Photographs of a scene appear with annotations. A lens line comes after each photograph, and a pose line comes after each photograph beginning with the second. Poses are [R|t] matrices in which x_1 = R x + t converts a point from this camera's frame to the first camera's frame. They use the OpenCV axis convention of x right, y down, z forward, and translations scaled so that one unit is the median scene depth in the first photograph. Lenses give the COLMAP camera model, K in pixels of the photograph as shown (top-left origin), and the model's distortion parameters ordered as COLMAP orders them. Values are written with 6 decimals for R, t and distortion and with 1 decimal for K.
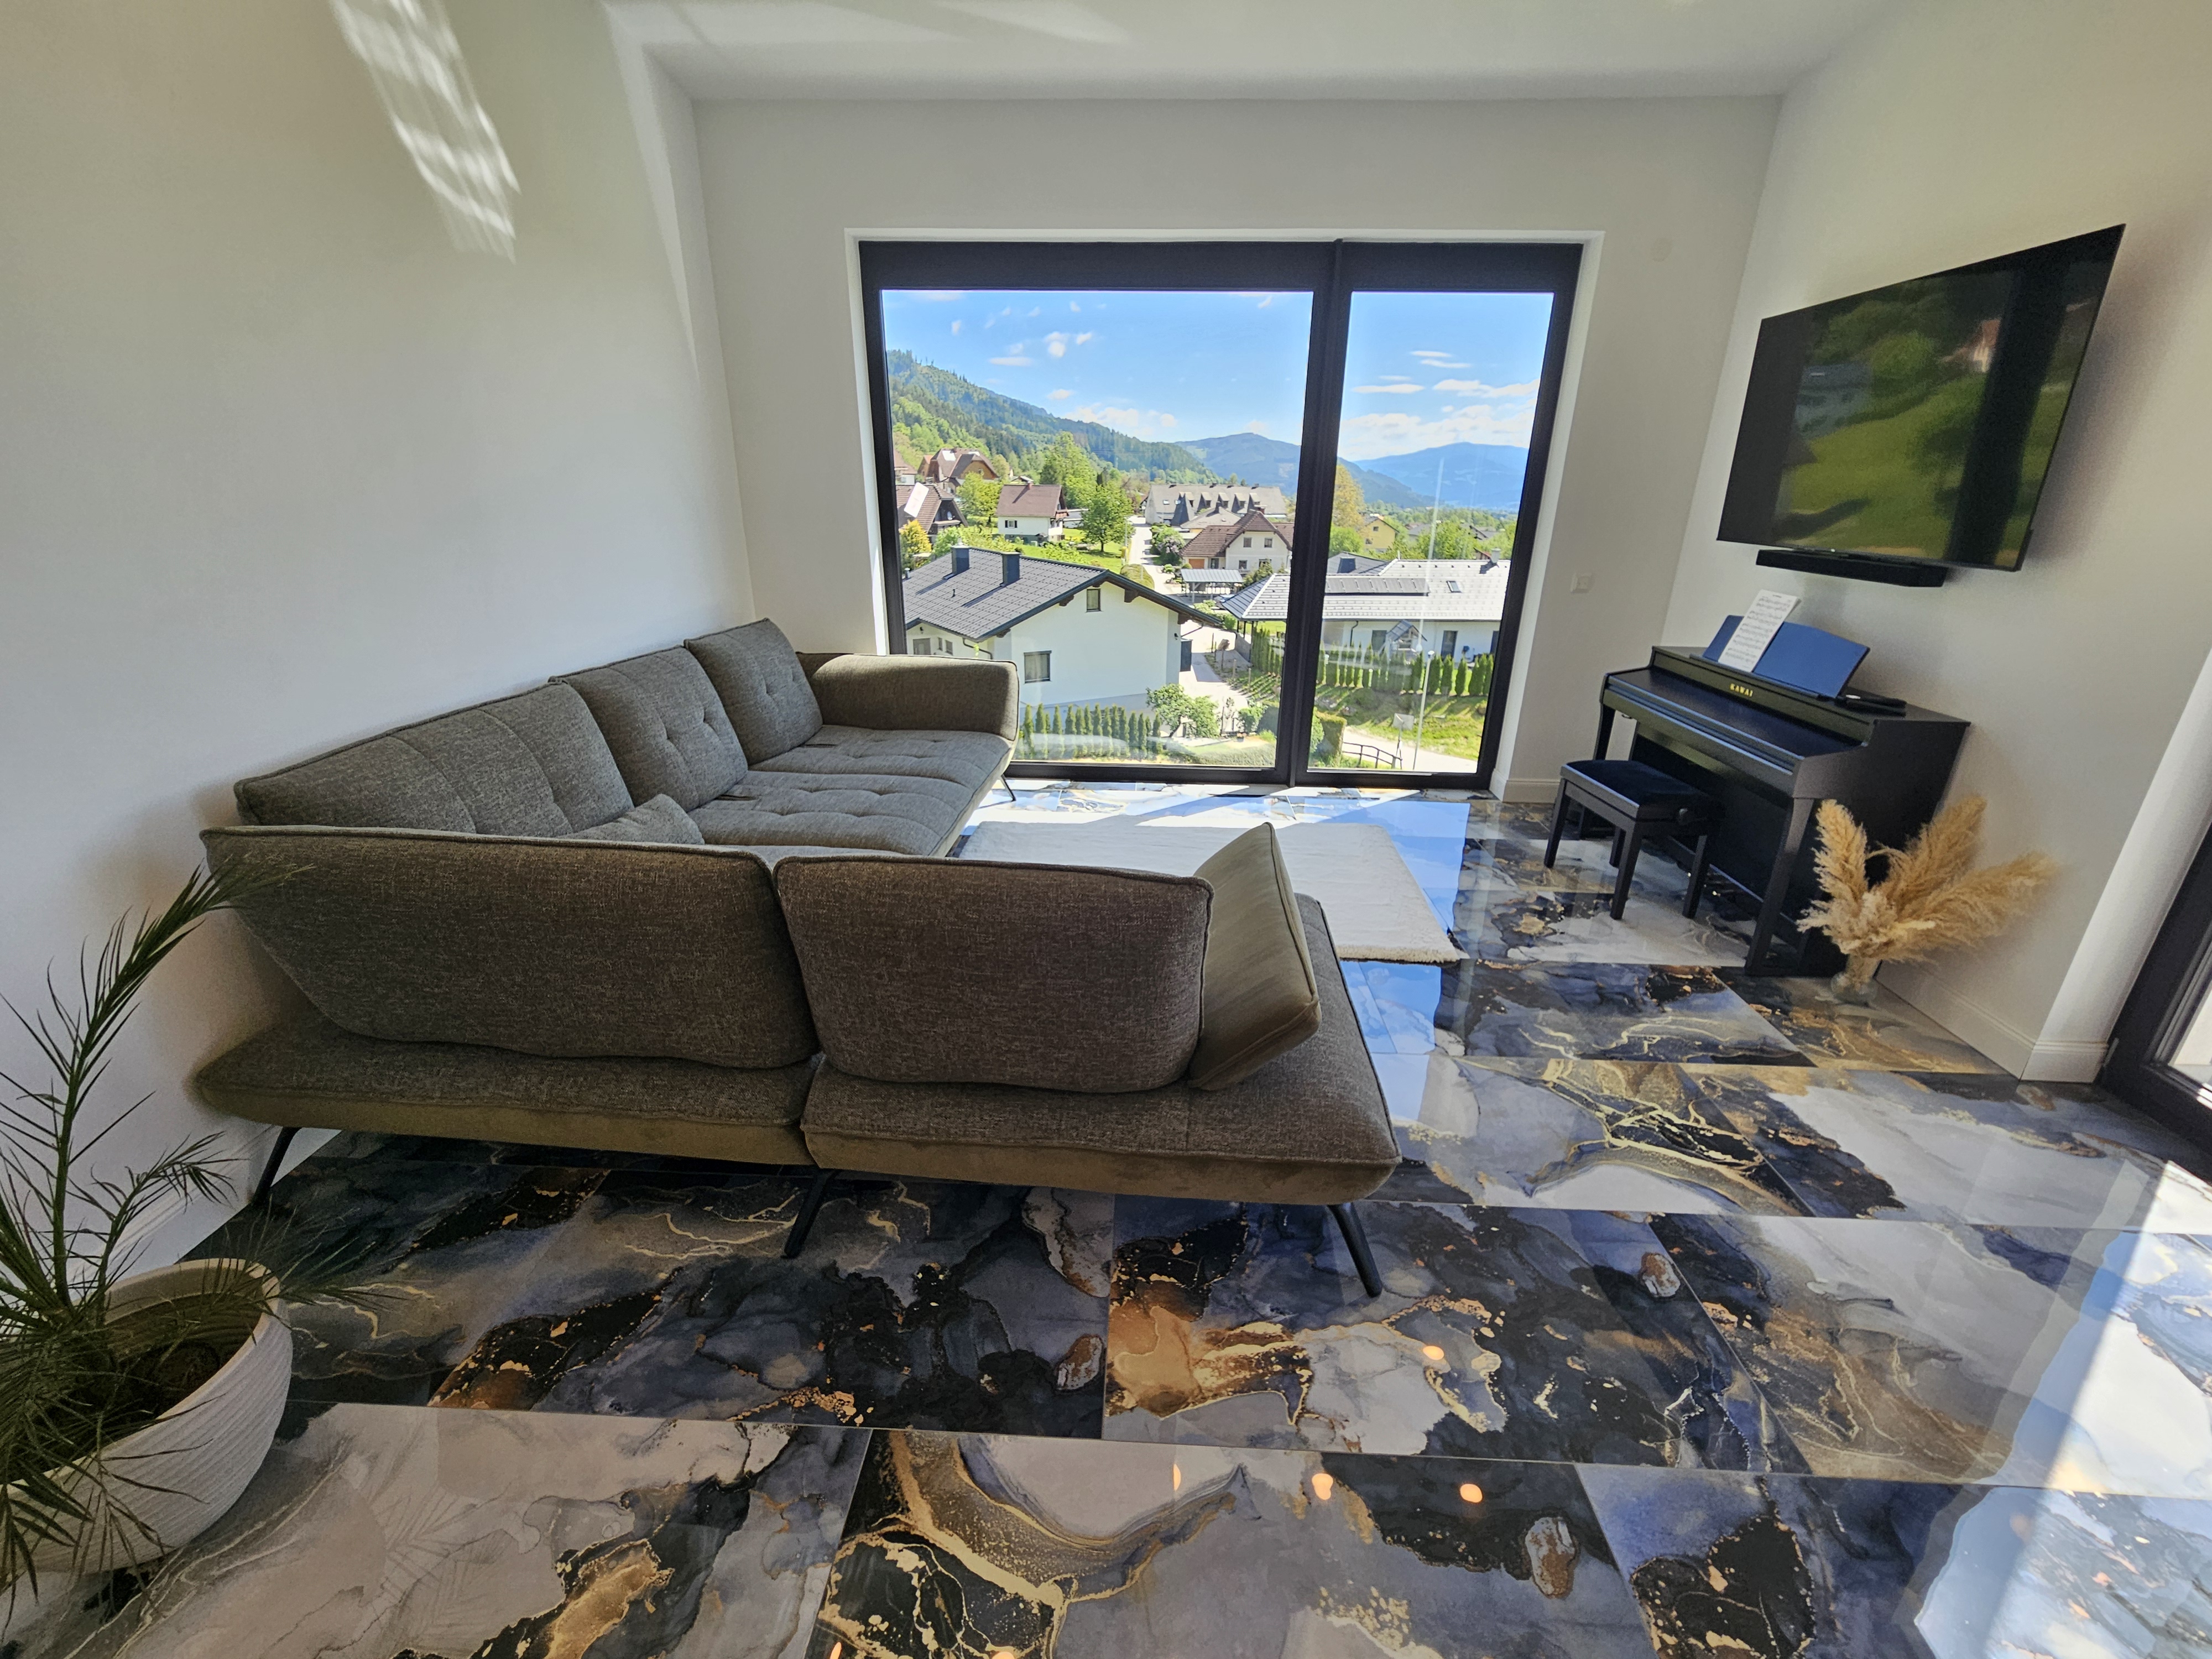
lens RADIAL K [[911.4, 0, 1109.3], [0, 911.4, 842.5], [0, 0, 1]] dist [-0.000693, -0.000271]
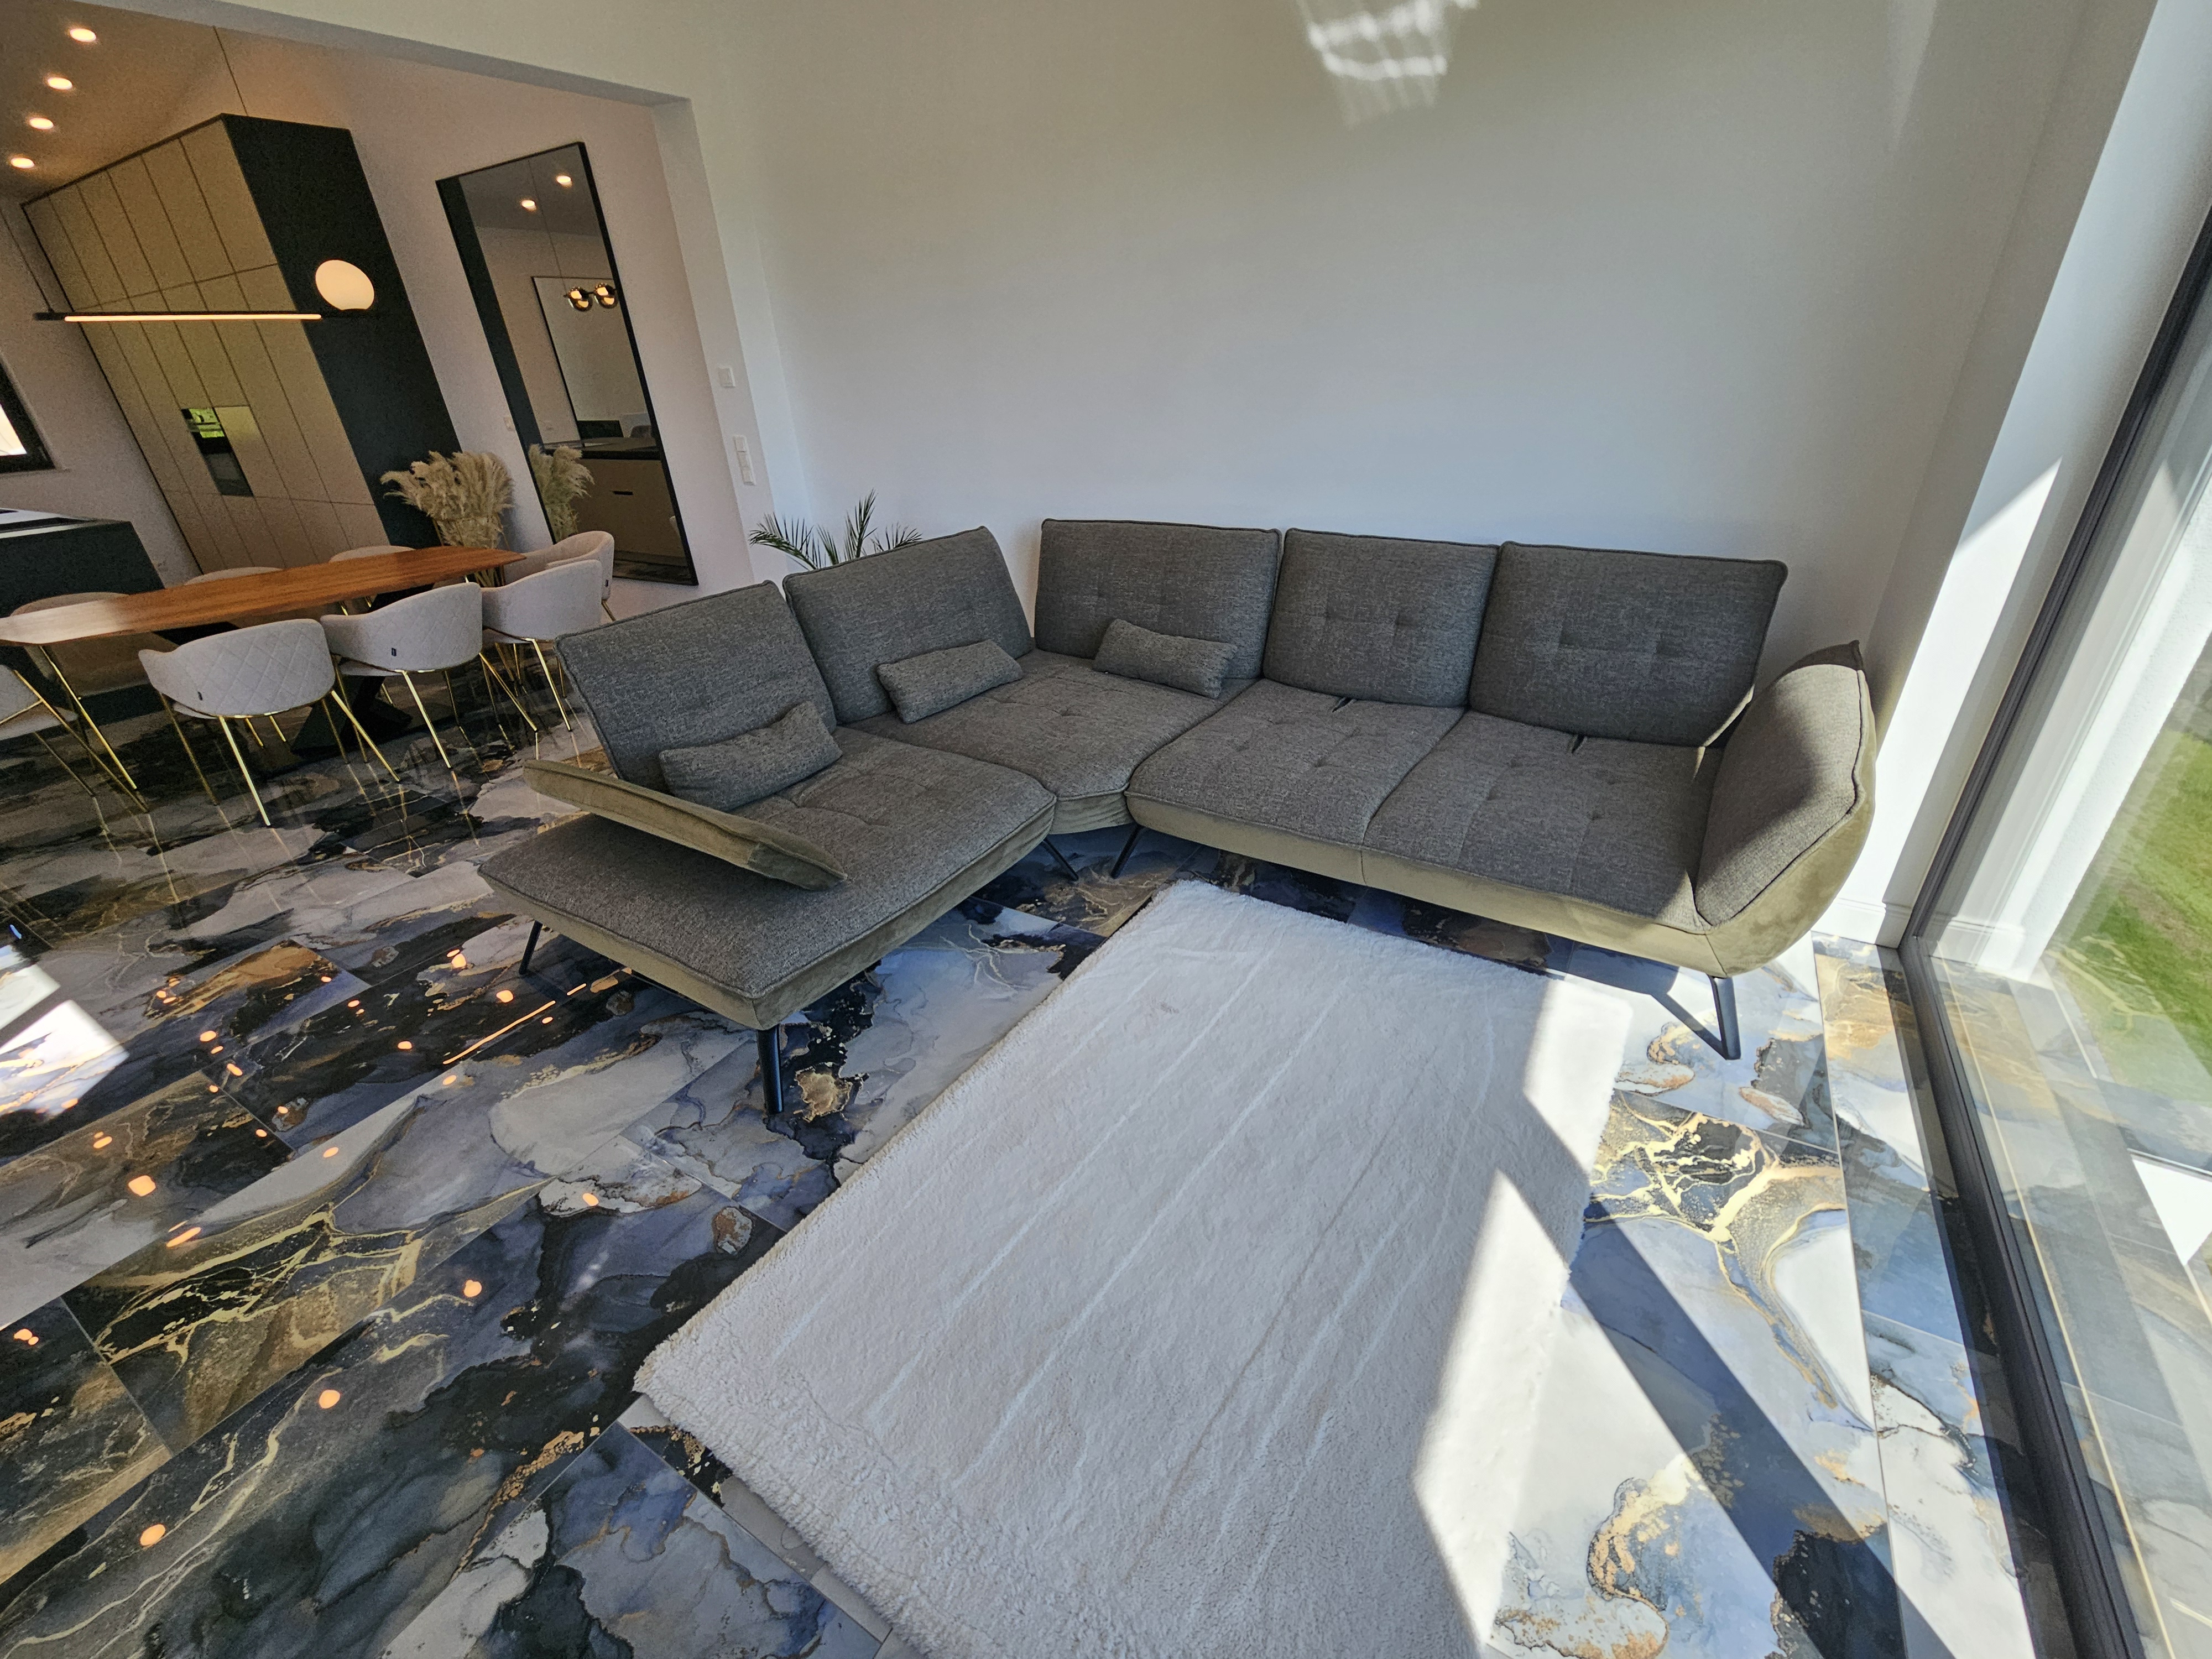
lens RADIAL K [[911.4, 0, 1116.3], [0, 911.4, 835.7], [0, 0, 1]] dist [-0.000693, -0.000271]
pose [[-0.470624, 0.419646, -0.776151, 0.648835], [-0.286262, 0.759454, 0.584196, -0.576283], [0.834606, 0.497119, -0.237289, 1.488550]]
